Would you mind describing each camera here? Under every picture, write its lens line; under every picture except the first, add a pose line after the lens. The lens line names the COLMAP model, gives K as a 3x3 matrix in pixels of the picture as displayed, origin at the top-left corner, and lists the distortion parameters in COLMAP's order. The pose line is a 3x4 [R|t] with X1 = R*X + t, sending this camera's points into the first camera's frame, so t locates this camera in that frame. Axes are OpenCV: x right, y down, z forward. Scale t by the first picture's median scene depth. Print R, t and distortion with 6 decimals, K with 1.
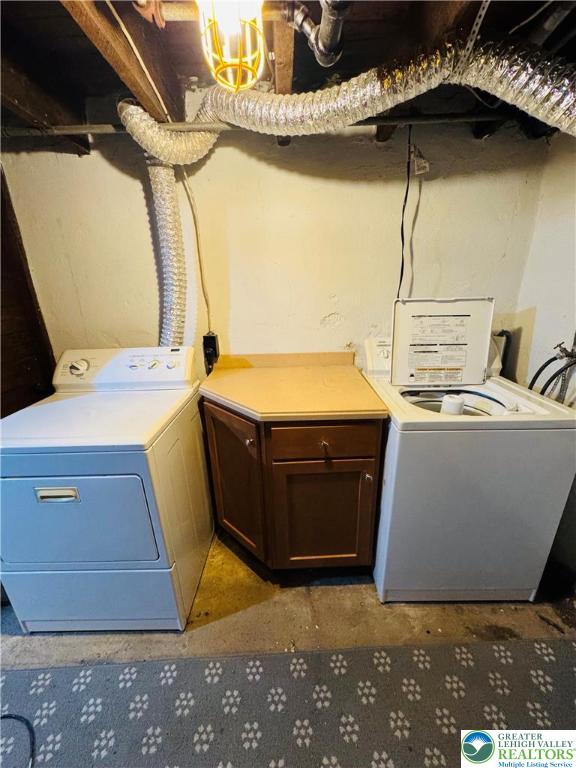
lens RADIAL K [[304.9, 0, 289.3], [0, 304.9, 383.8], [0, 0, 1]] dist [-0.004436, -0.000319]
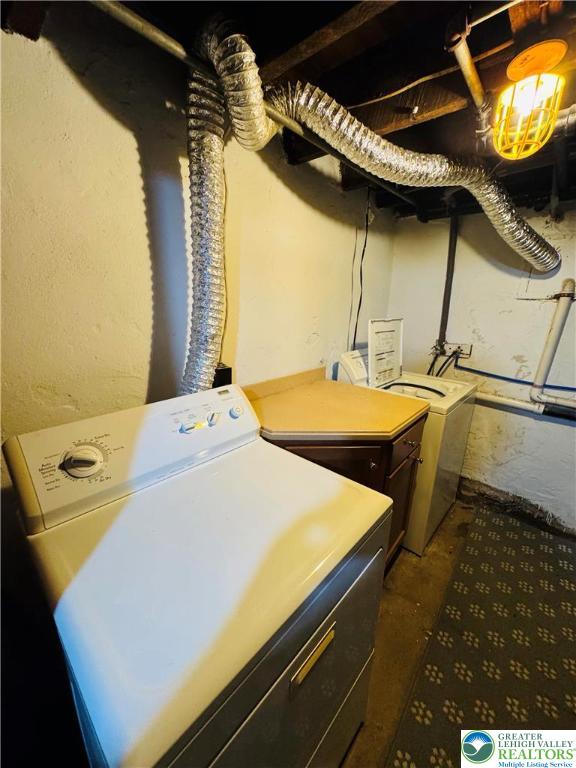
lens RADIAL K [[304.9, 0, 289.5], [0, 304.9, 383.9], [0, 0, 1]] dist [-0.004436, -0.000319]
pose [[0.663938, -0.160370, 0.730389, -0.911046], [0.197669, 0.979629, 0.035410, -0.143927], [-0.721189, 0.120866, 0.682113, 0.460988]]
